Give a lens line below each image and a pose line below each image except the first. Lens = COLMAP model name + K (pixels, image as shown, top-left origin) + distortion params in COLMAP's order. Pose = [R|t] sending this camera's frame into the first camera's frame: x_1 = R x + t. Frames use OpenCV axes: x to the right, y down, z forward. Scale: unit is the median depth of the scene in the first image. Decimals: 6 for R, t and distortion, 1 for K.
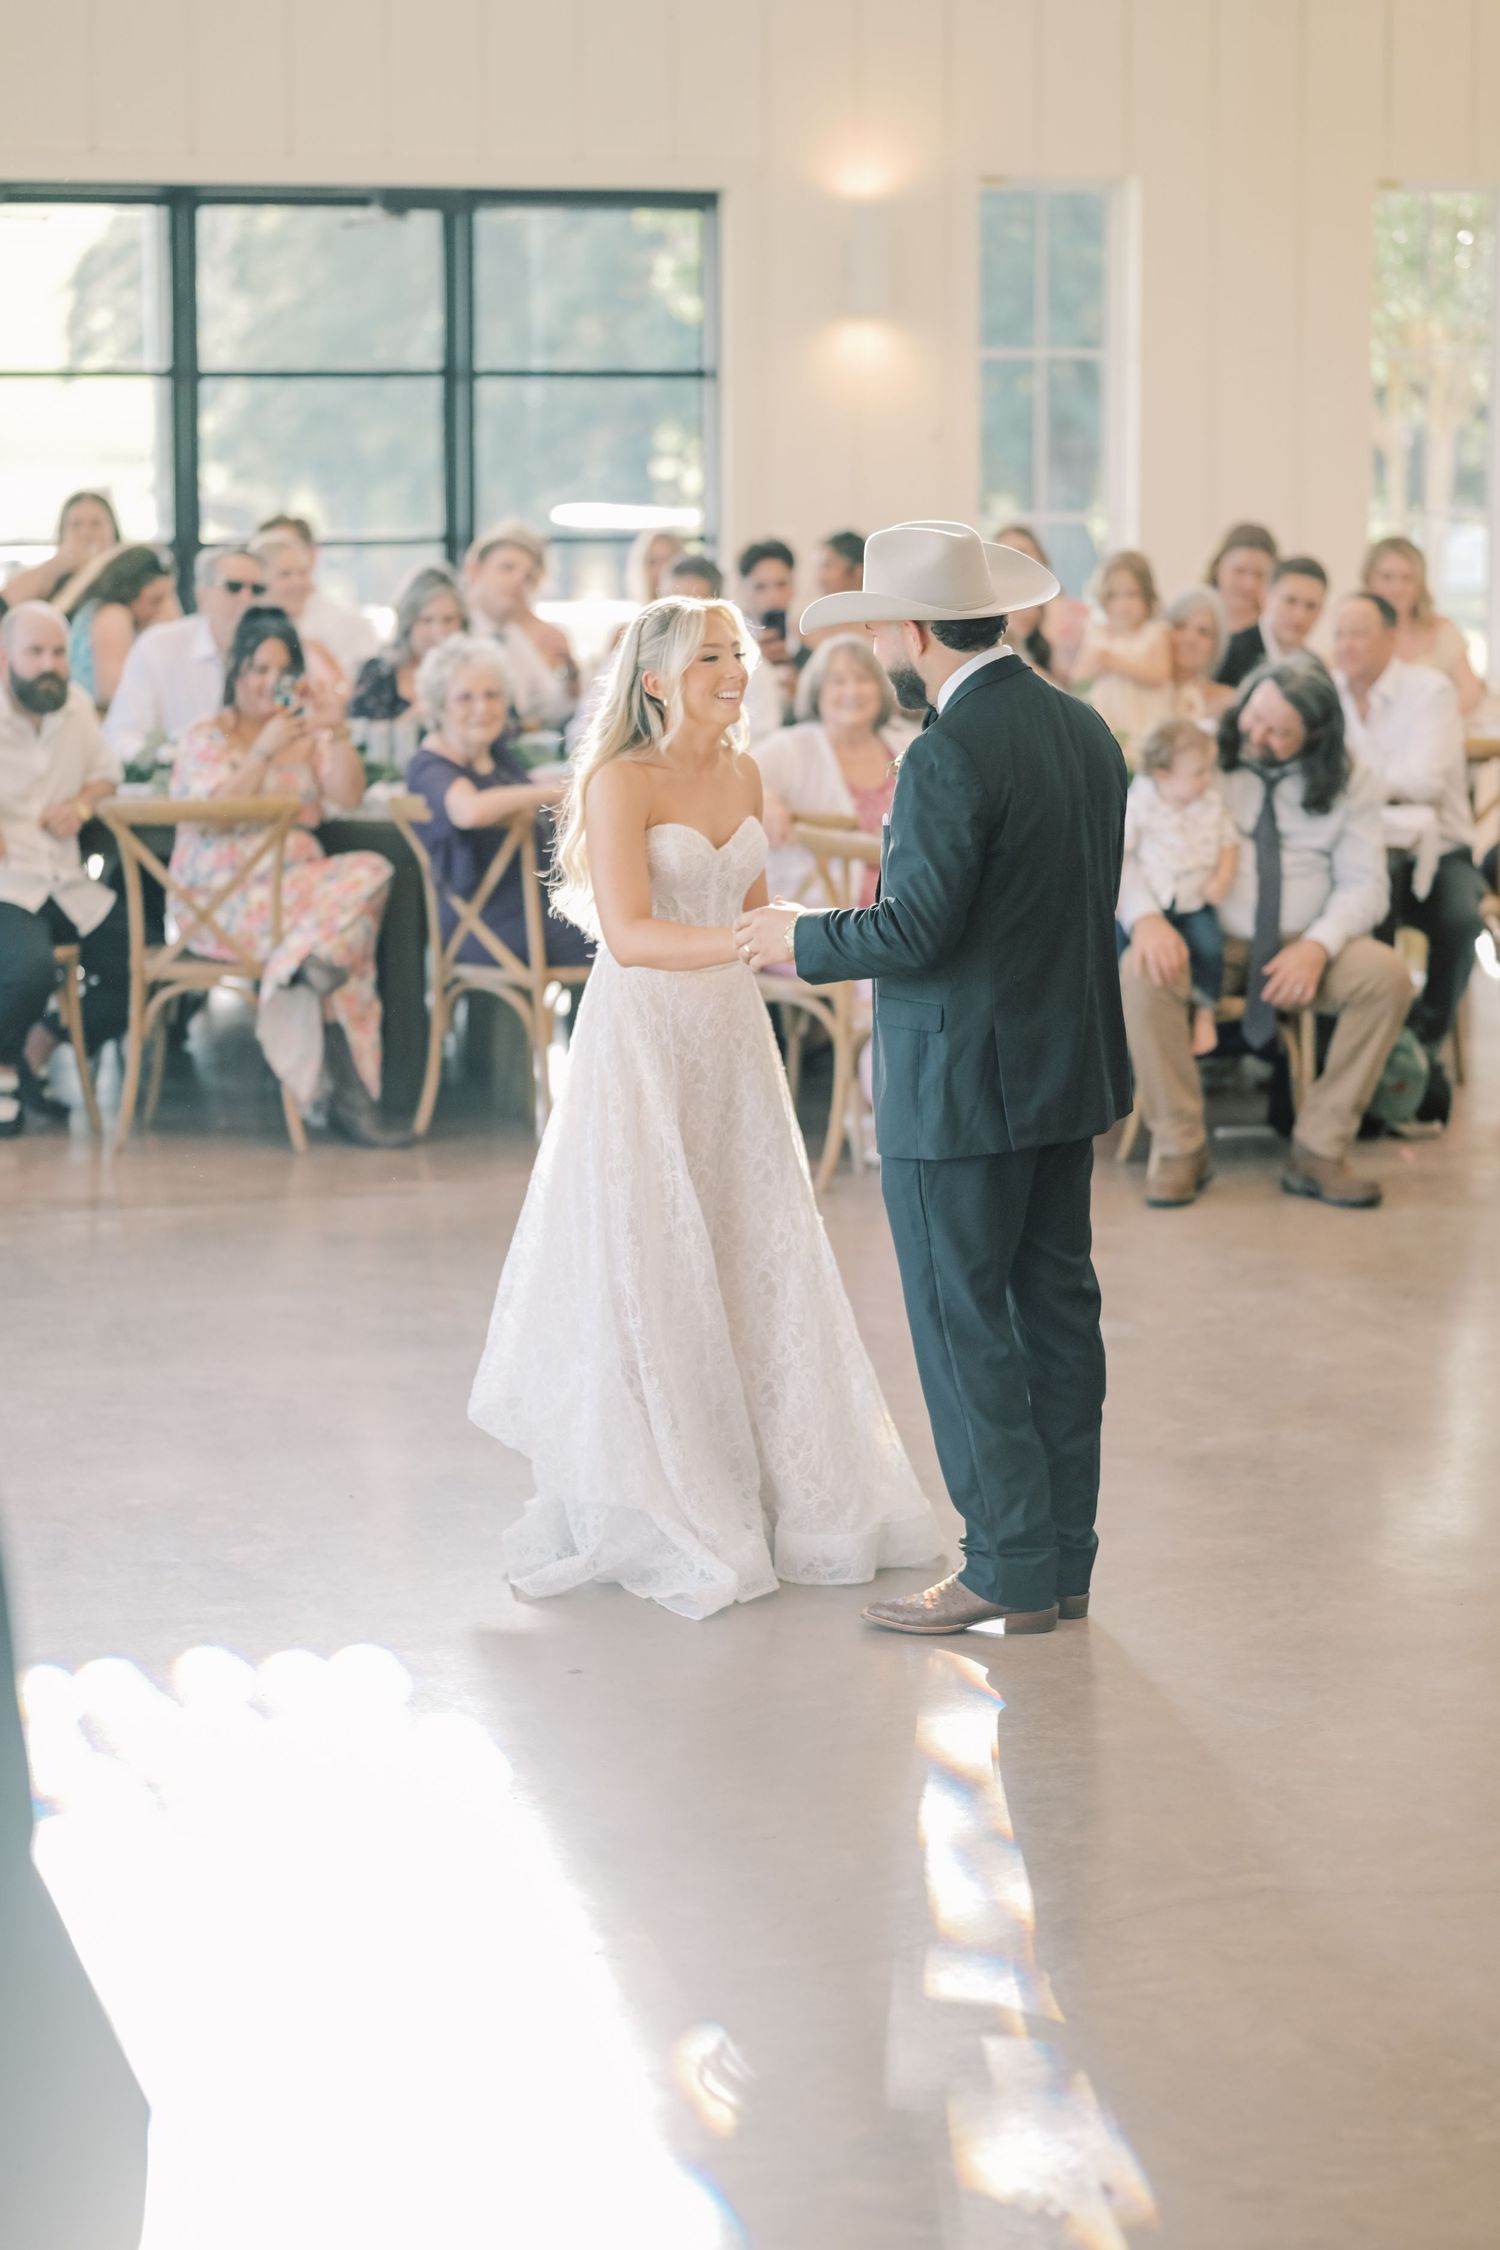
lens RADIAL K [[5551.7, 0, 746.4], [0, 5551.7, 1114.9], [0, 0, 1]] dist [-0.051629, 0.000000]
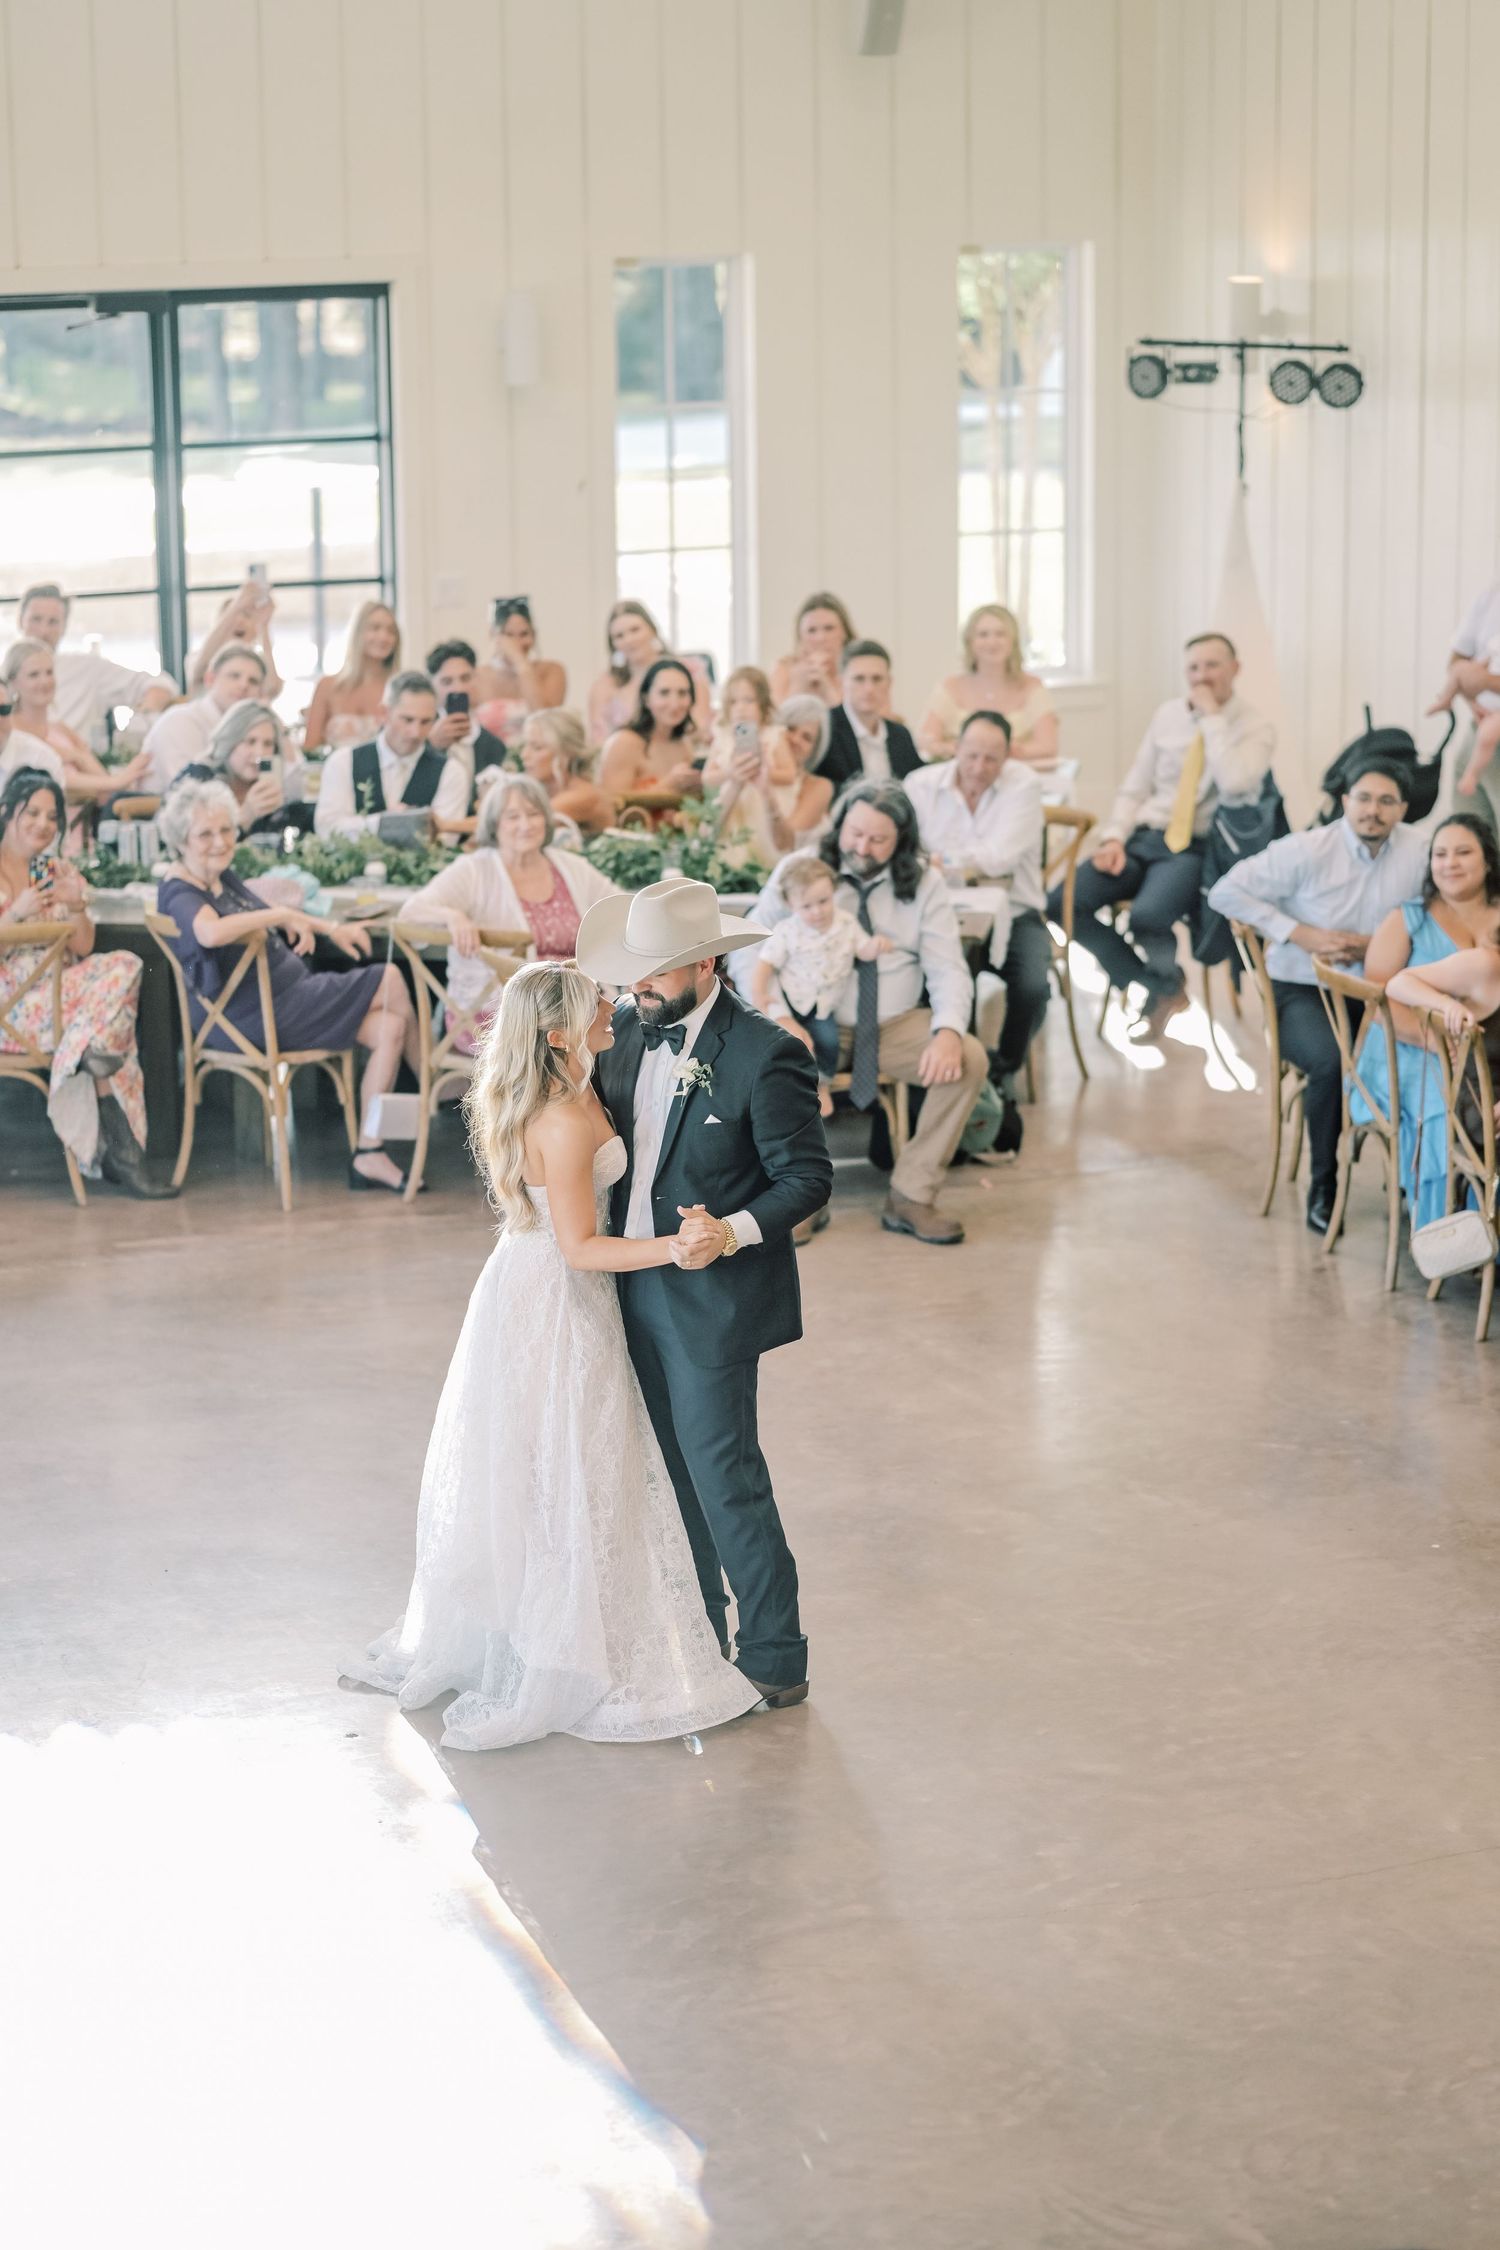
lens RADIAL K [[5551.7, 0, 734.2], [0, 5551.7, 1131.2], [0, 0, 1]] dist [-0.051629, 0.000000]
pose [[0.997831, -0.030391, 0.058388, -0.008389], [0.026224, 0.997142, 0.070851, -0.093065], [-0.060374, -0.069166, 0.995777, -0.222688]]
